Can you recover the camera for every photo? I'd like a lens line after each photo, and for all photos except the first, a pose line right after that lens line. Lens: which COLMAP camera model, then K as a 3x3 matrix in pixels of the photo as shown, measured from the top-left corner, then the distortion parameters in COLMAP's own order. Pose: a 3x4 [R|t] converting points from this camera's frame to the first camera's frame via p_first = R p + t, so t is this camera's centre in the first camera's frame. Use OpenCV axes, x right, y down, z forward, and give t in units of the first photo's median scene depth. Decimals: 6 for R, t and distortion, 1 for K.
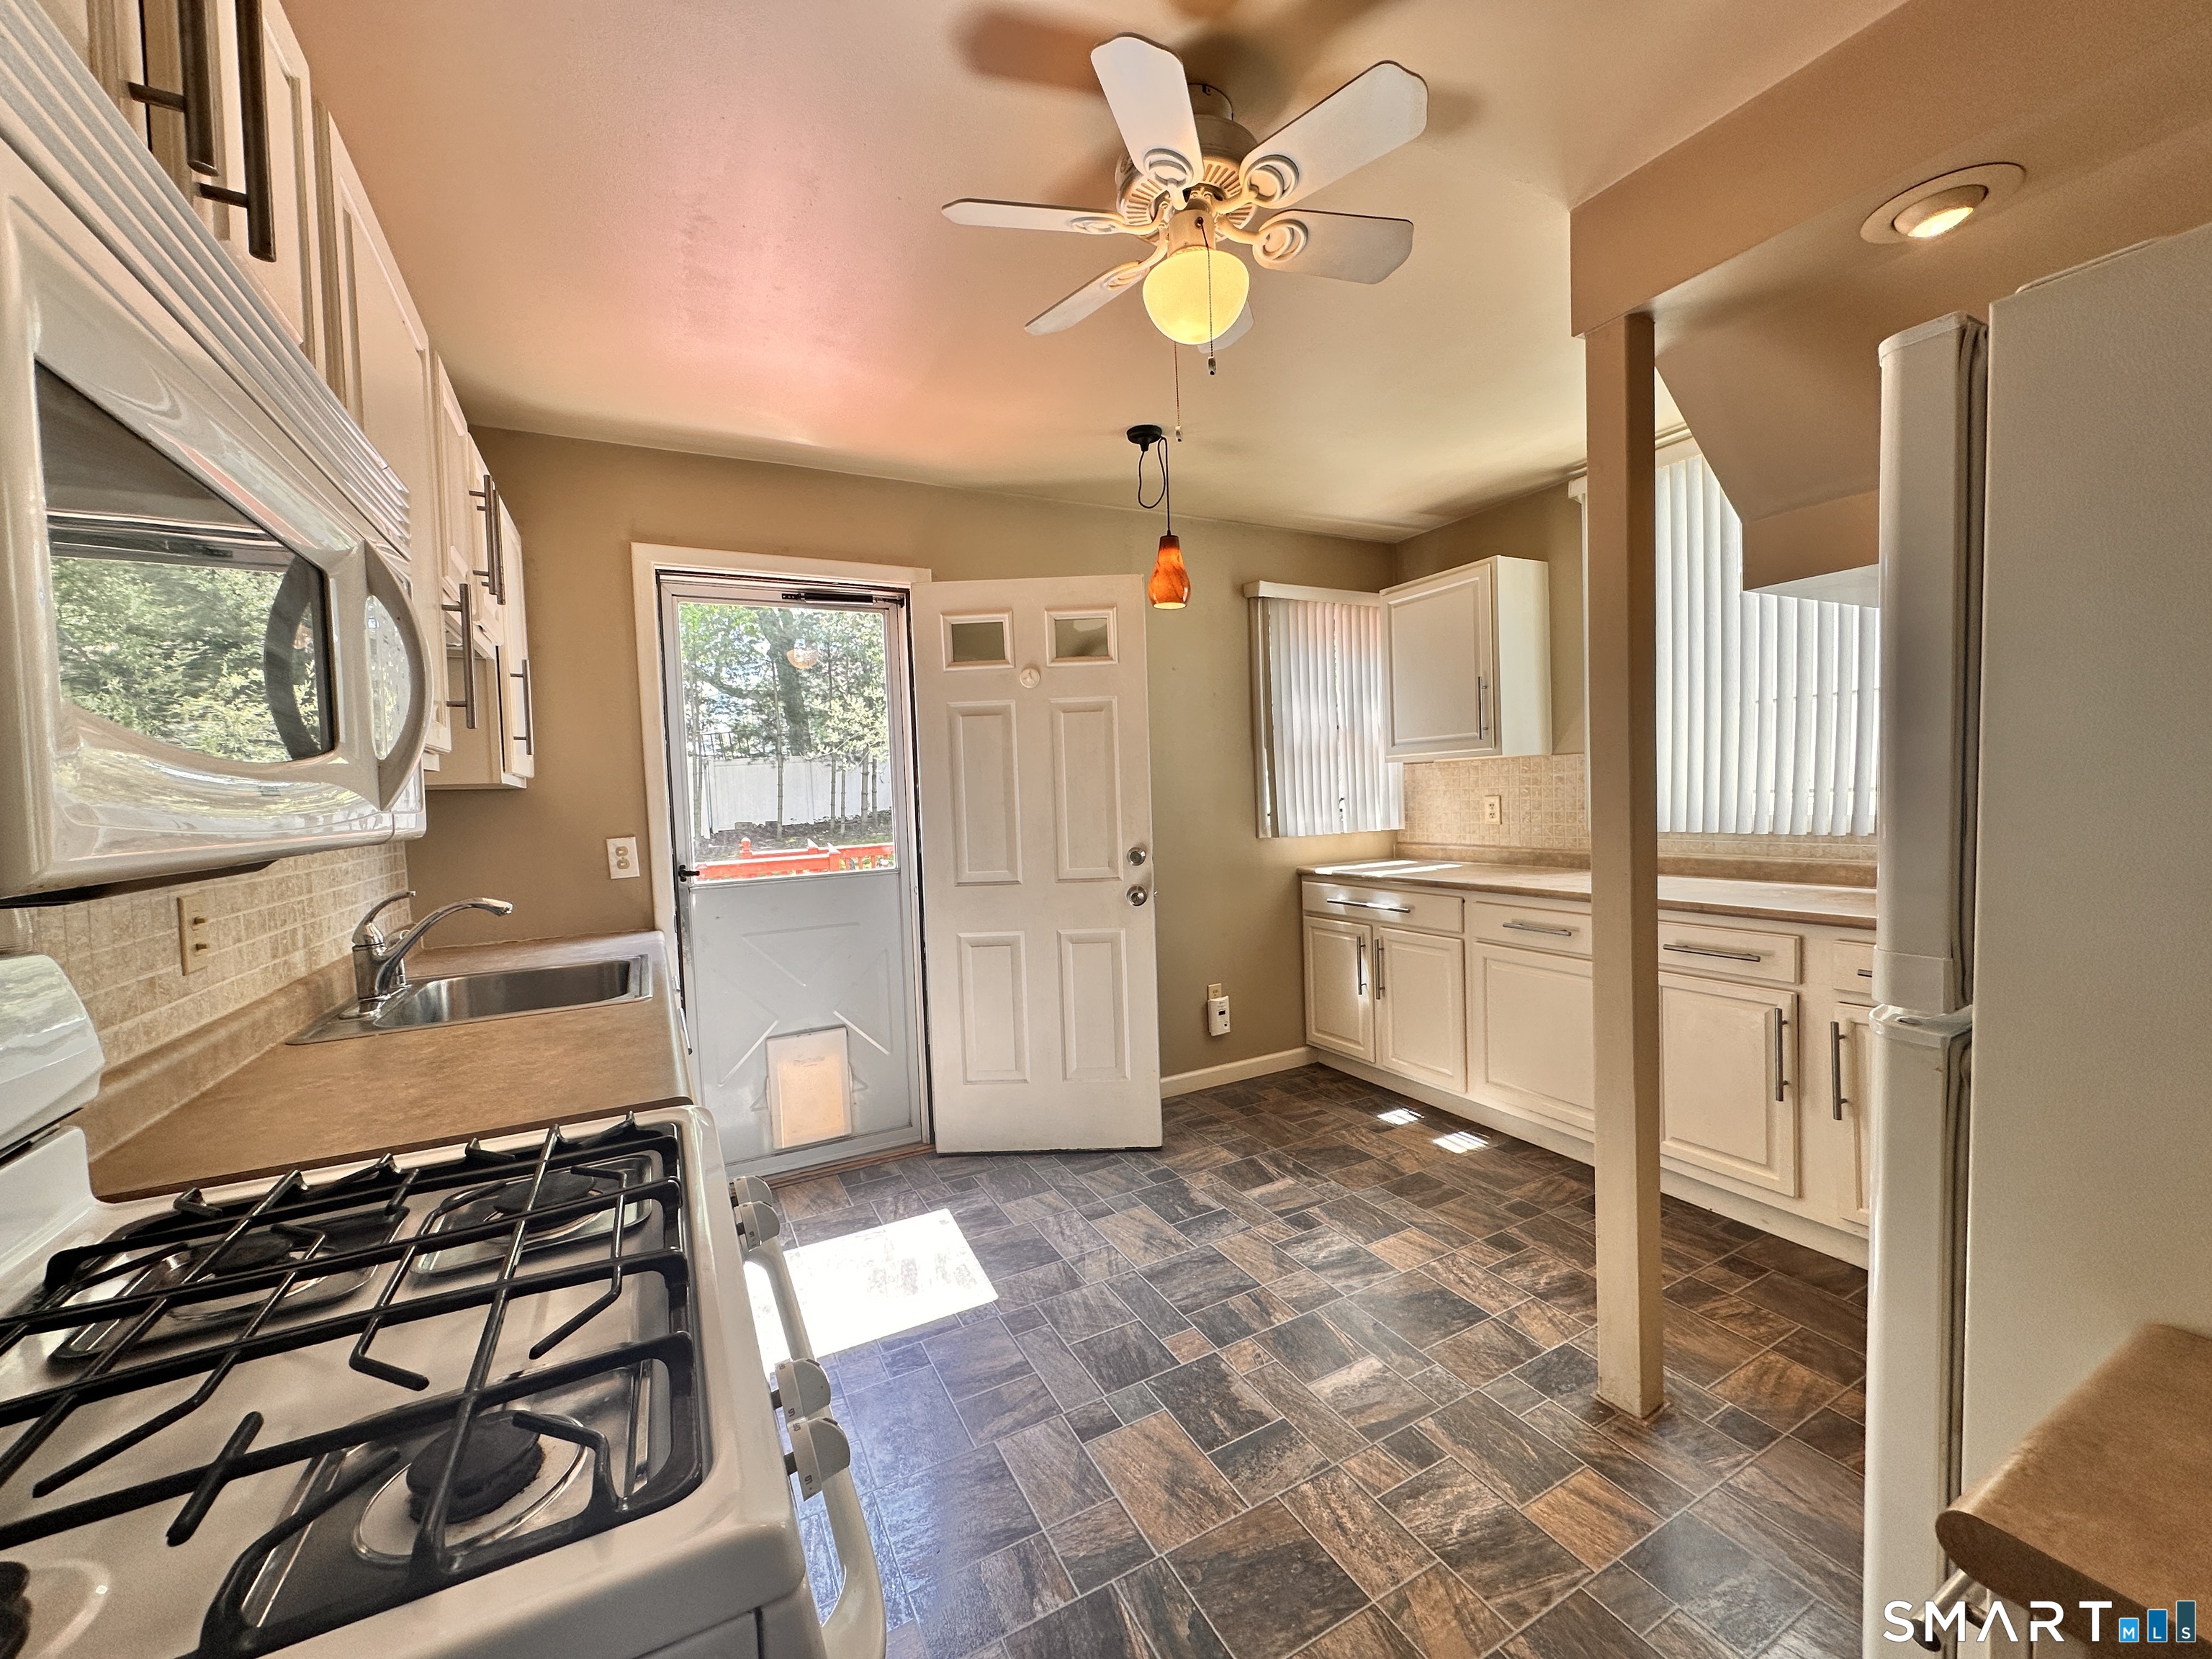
lens RADIAL K [[882.7, 0, 1106.0], [0, 882.7, 829.5], [0, 0, 1]] dist [-0.003205, 0.000954]
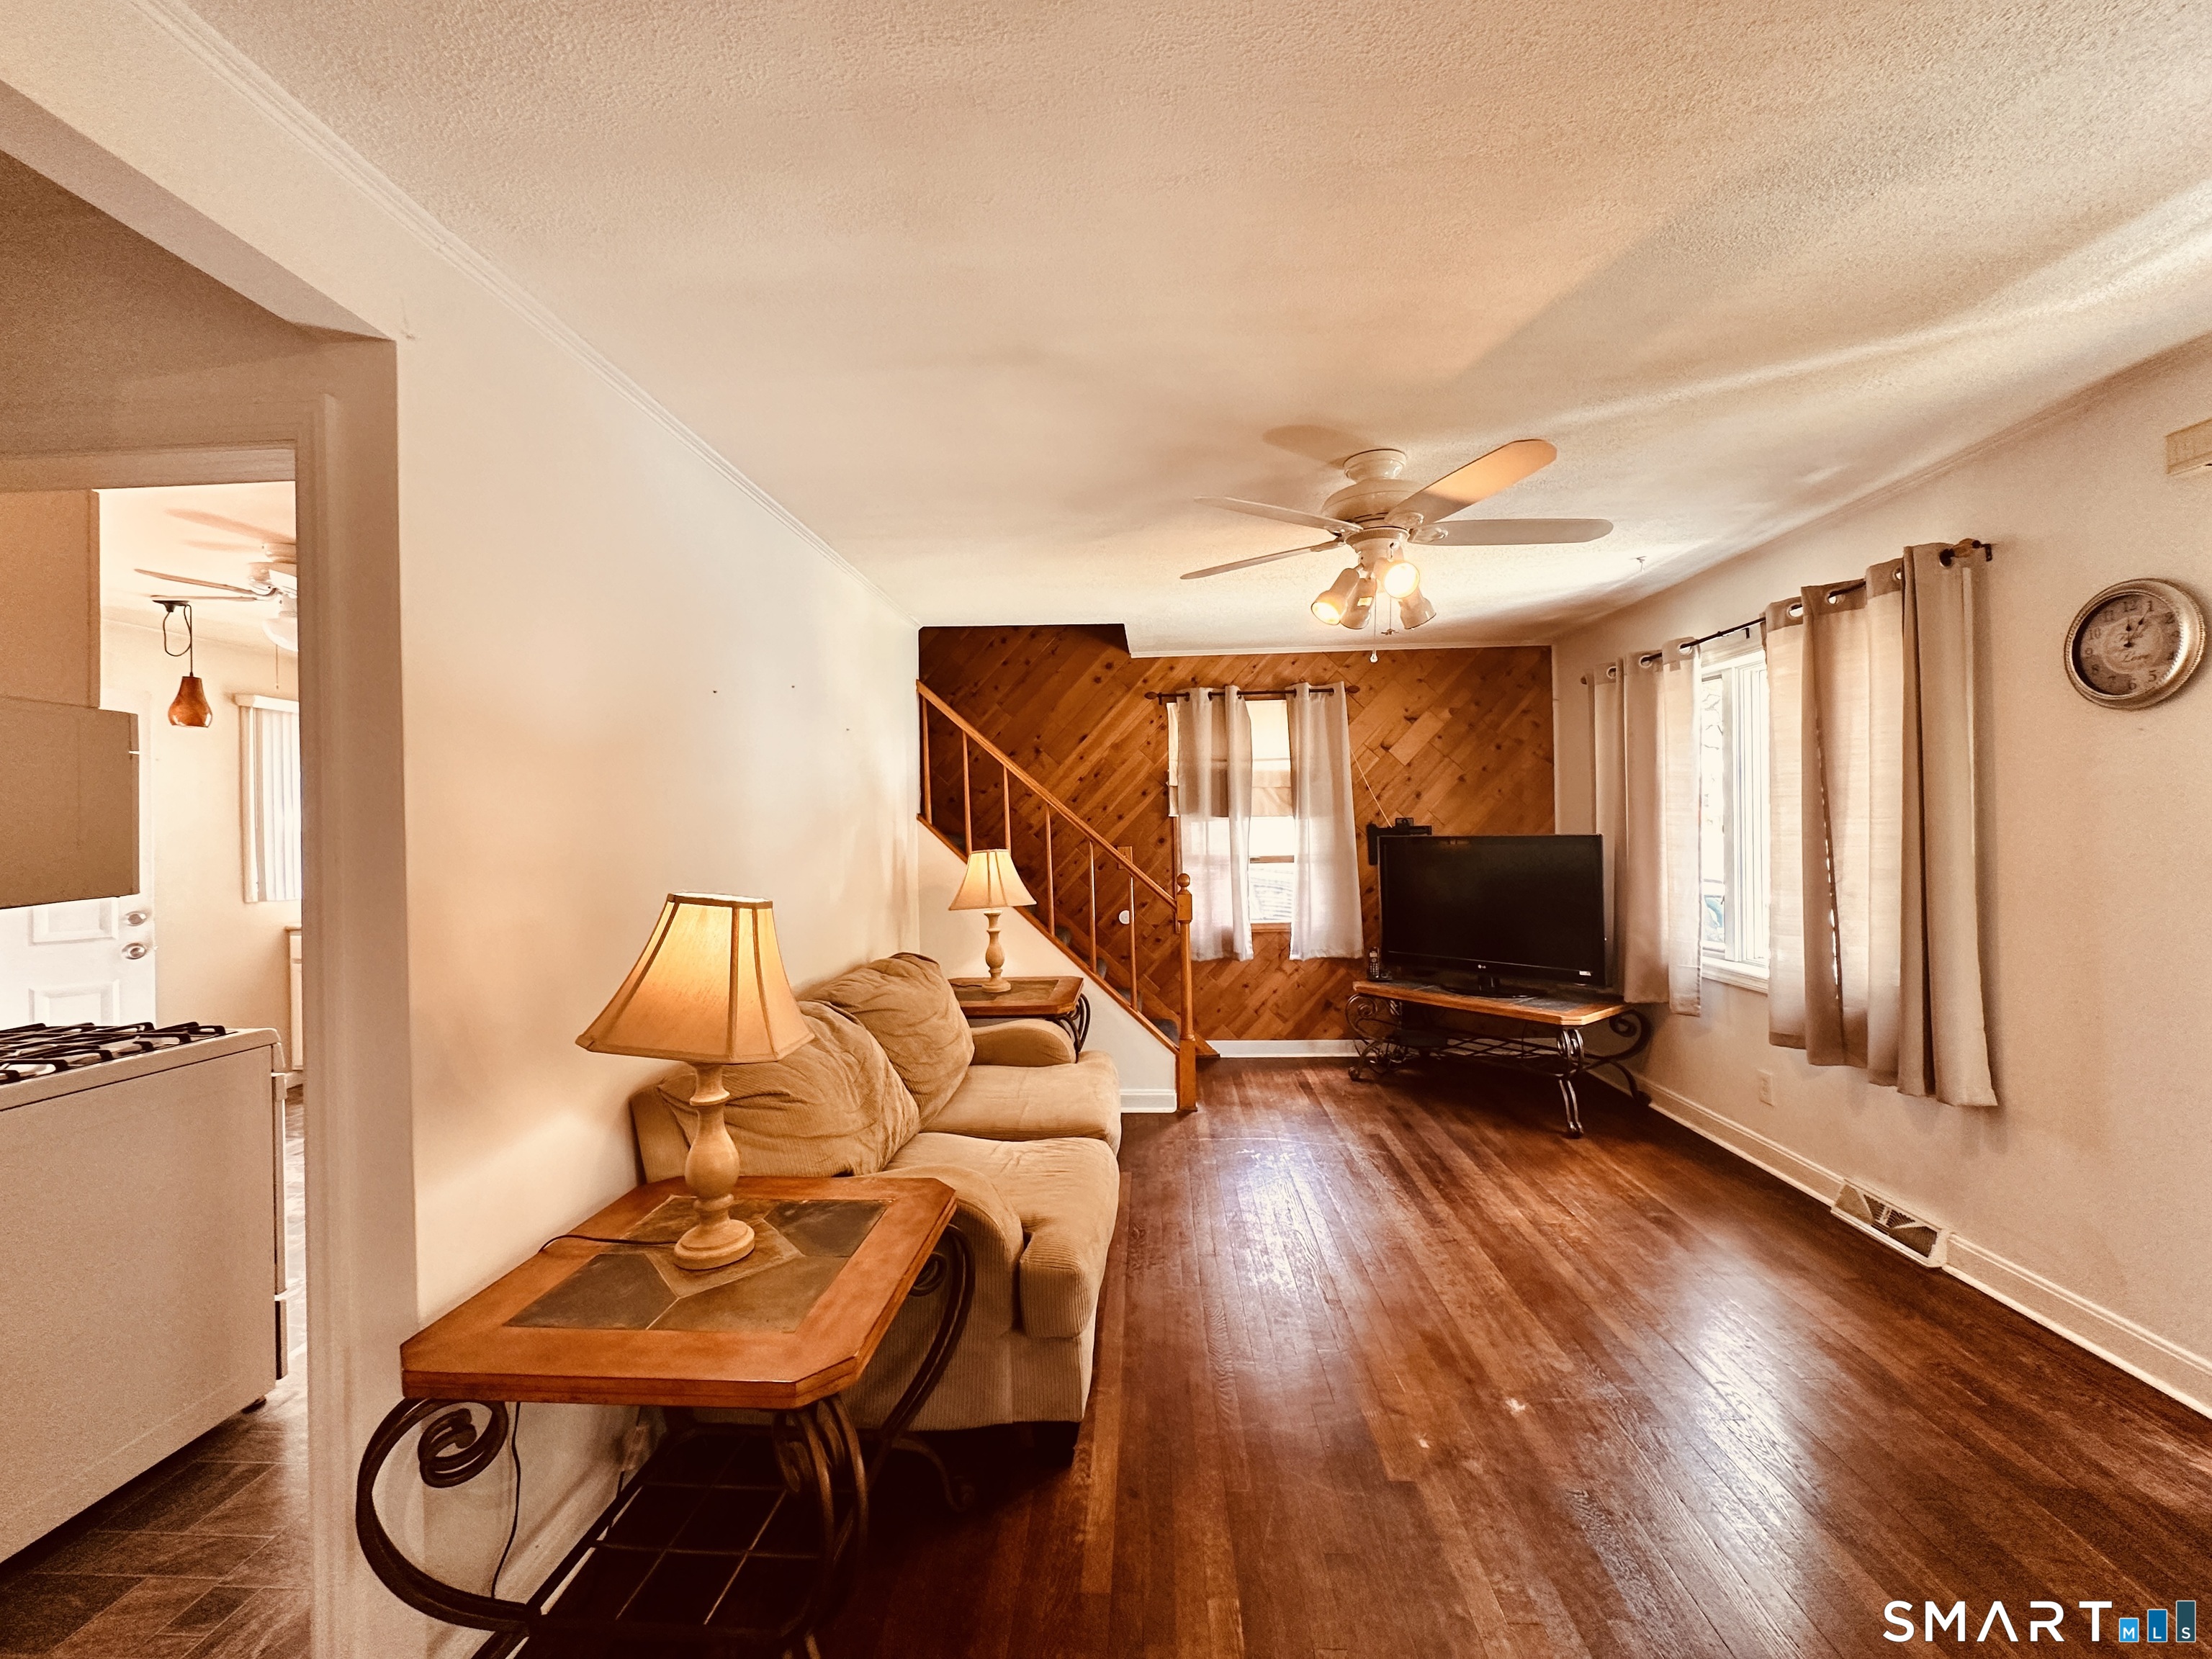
lens RADIAL K [[882.7, 0, 1106.0], [0, 882.7, 829.5], [0, 0, 1]] dist [-0.003205, 0.000954]
pose [[0.515030, 0.030747, 0.856621, -0.326228], [0.034215, 0.997823, -0.056387, 0.022234], [-0.856489, 0.058351, 0.512856, -0.801107]]
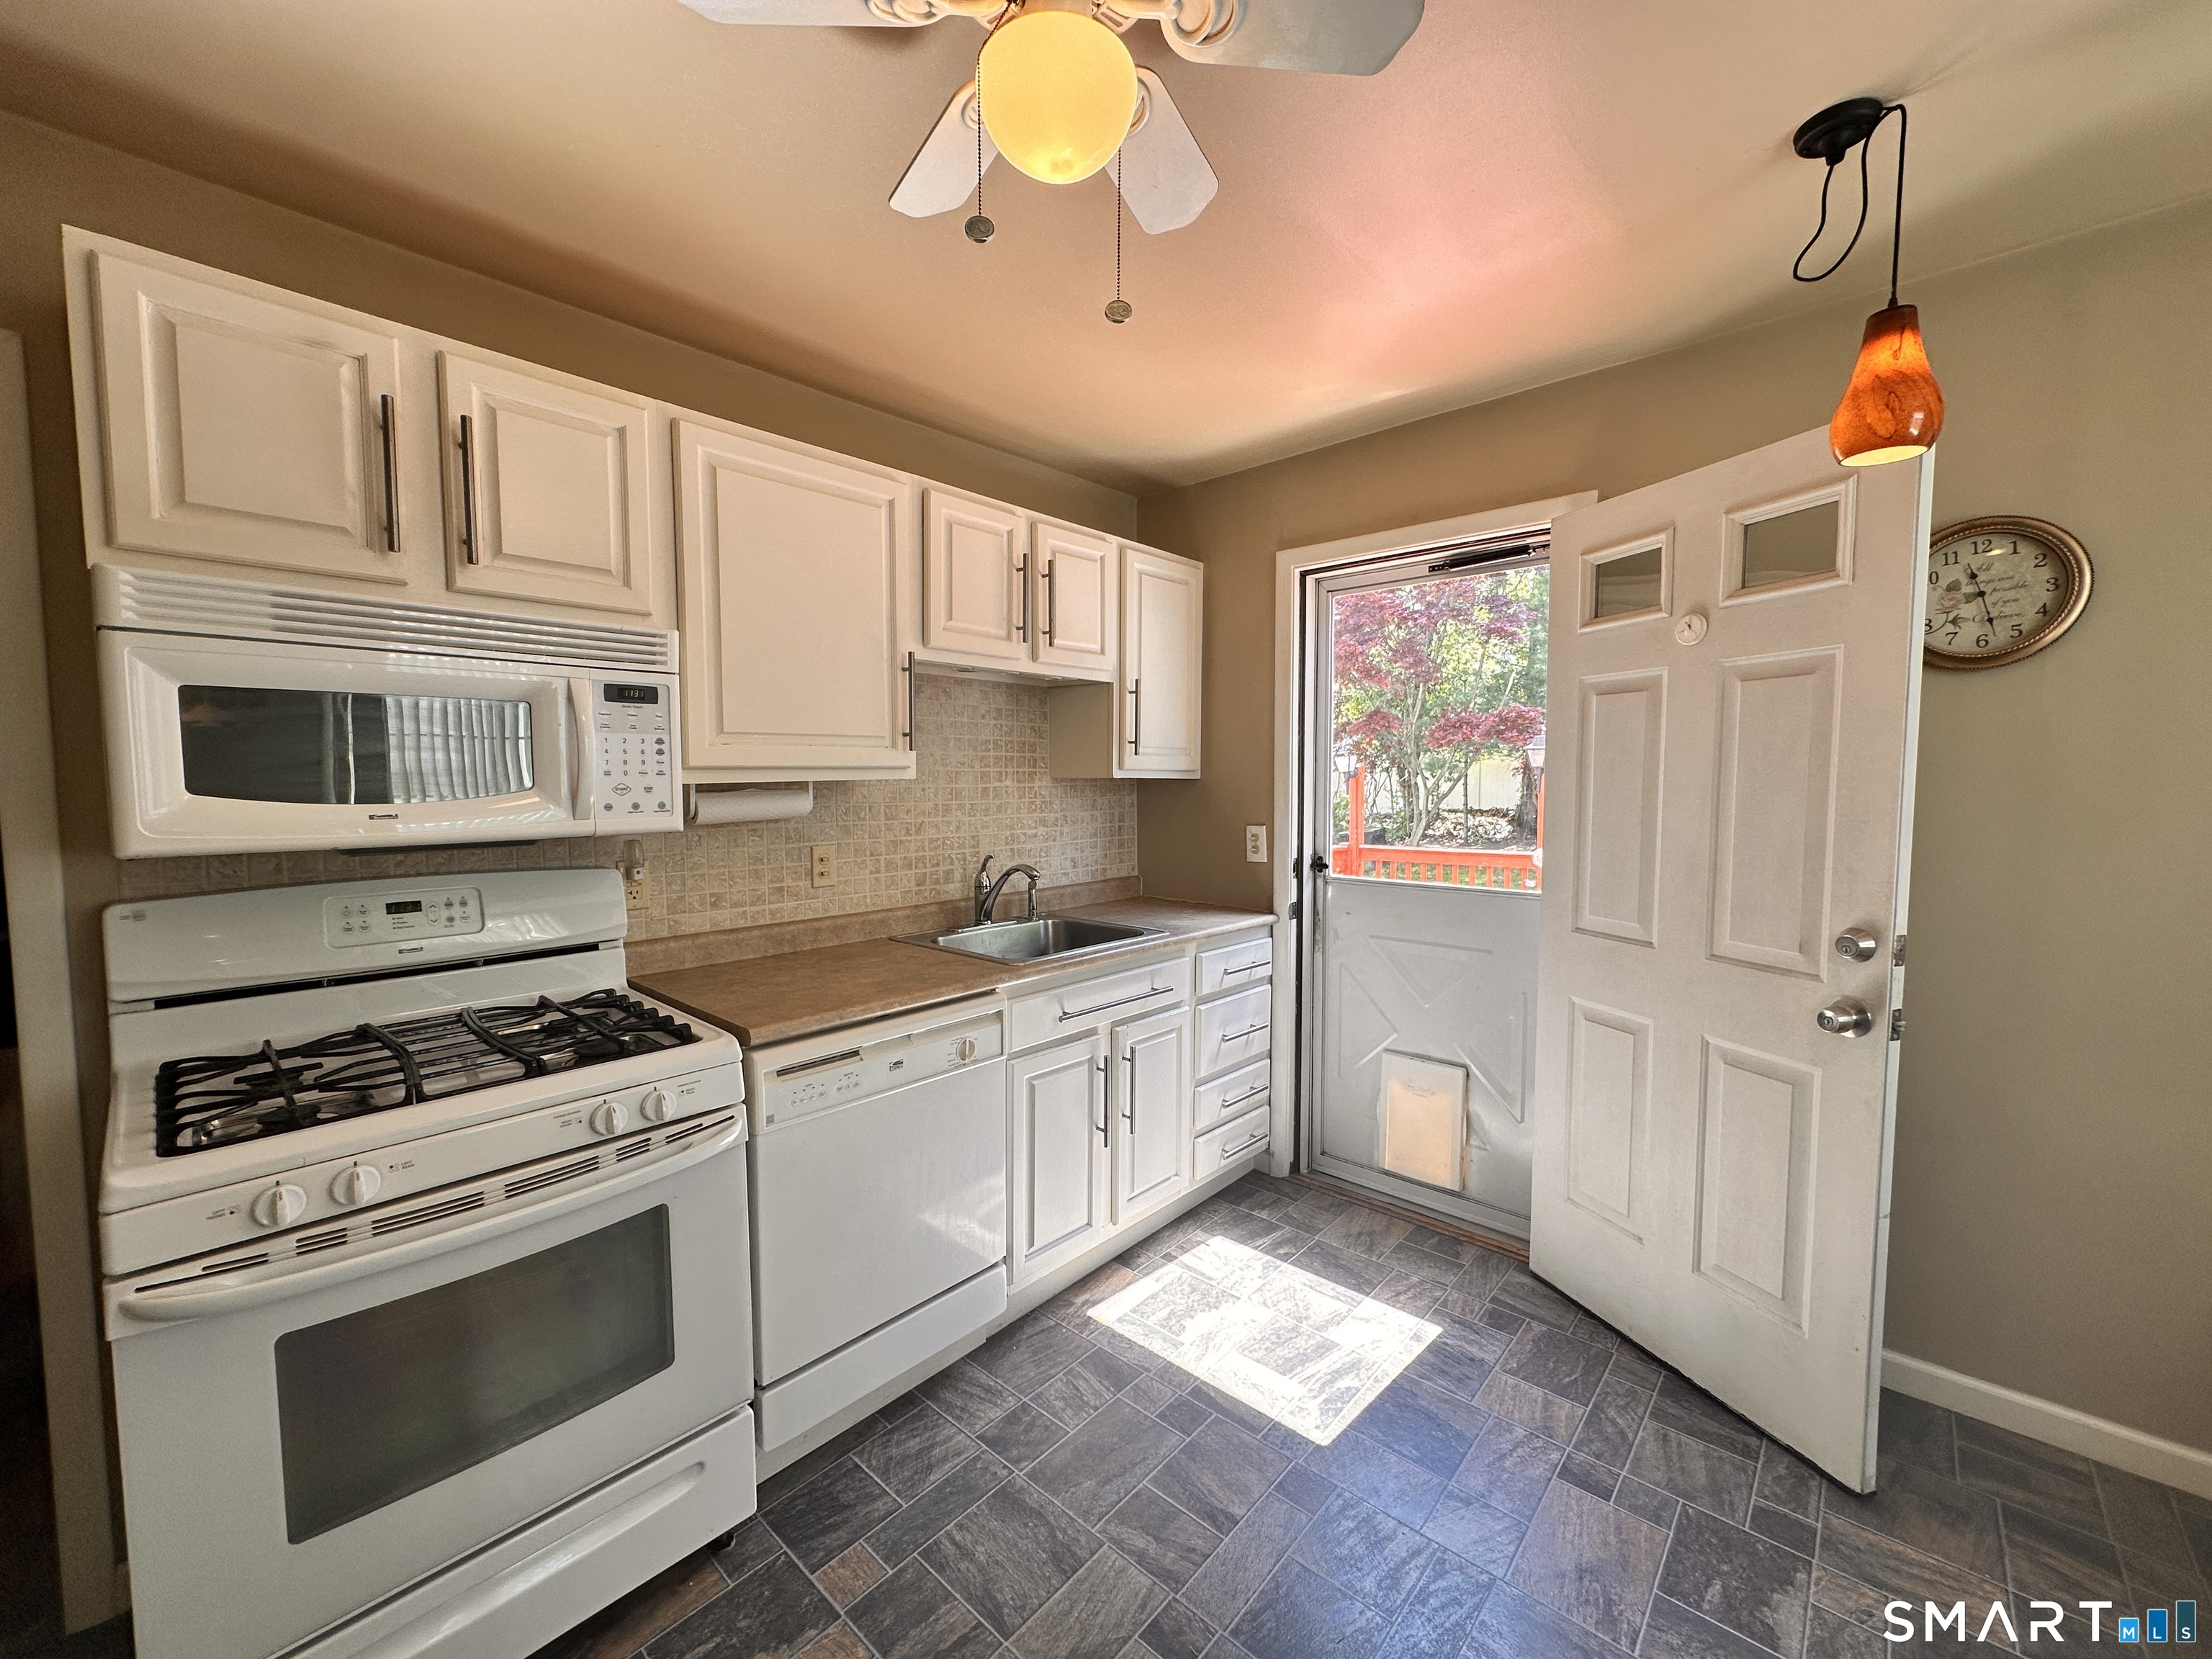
lens RADIAL K [[882.7, 0, 1106.0], [0, 882.7, 829.5], [0, 0, 1]] dist [-0.003205, 0.000954]
pose [[0.337514, 0.095693, -0.936444, 0.376426], [-0.051615, 0.995204, 0.083094, -0.060367], [0.939904, 0.020290, 0.340834, 0.395234]]
